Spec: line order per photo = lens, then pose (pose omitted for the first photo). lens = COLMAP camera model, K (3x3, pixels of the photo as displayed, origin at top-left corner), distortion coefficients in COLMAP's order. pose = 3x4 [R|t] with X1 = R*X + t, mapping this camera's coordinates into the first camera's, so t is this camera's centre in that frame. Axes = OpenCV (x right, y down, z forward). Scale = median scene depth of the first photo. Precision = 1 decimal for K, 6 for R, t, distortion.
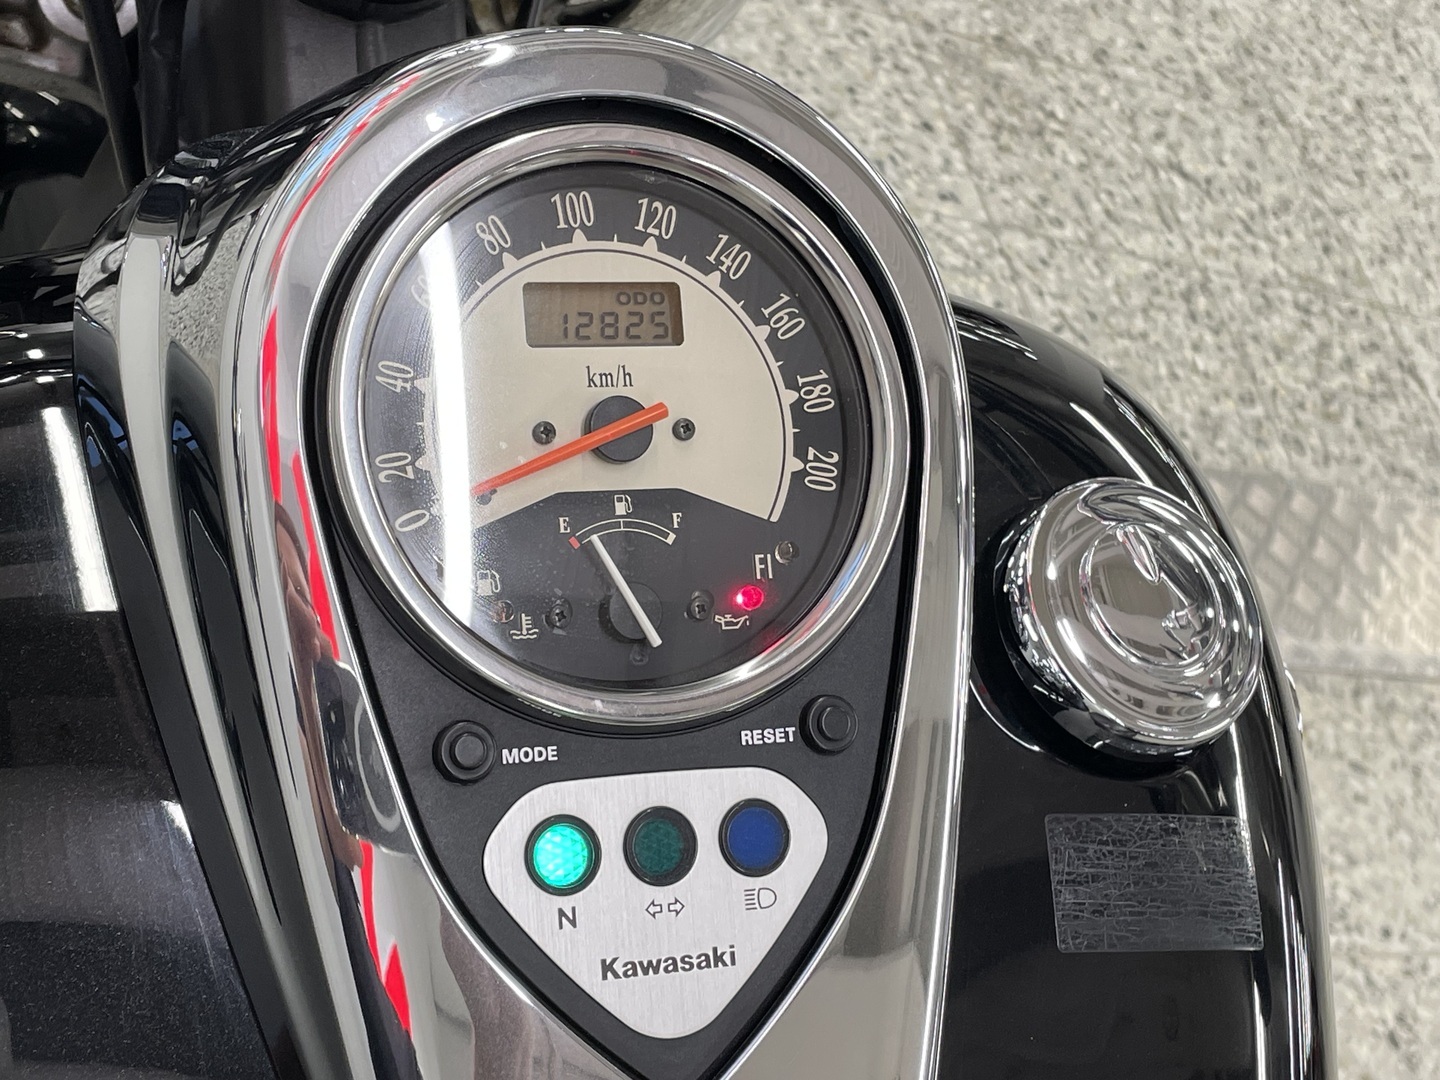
lens RADIAL K [[2243.4, 0, 721.9], [0, 2243.4, 540.1], [0, 0, 1]] dist [0.061496, 0.000000]
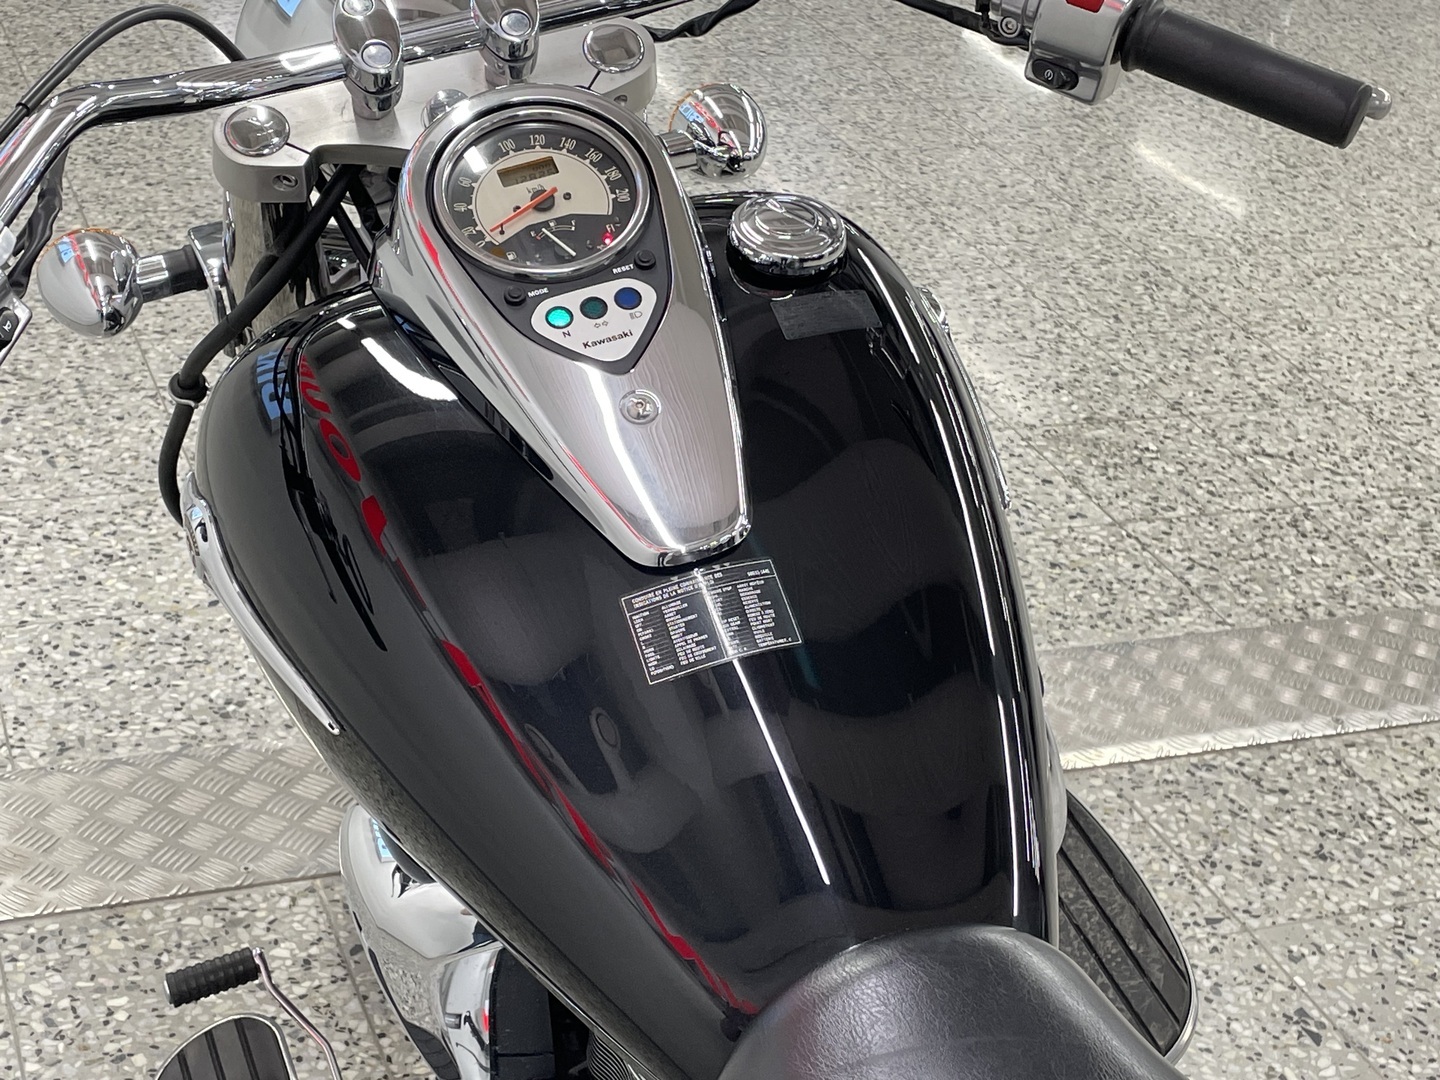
lens RADIAL K [[2243.4, 0, 718.0], [0, 2243.4, 540.9], [0, 0, 1]] dist [0.061496, 0.000000]
pose [[0.914239, -0.385858, -0.123614, 0.063430], [0.320128, 0.874914, -0.363378, 0.265829], [0.248364, 0.292642, 0.923405, -0.265682]]
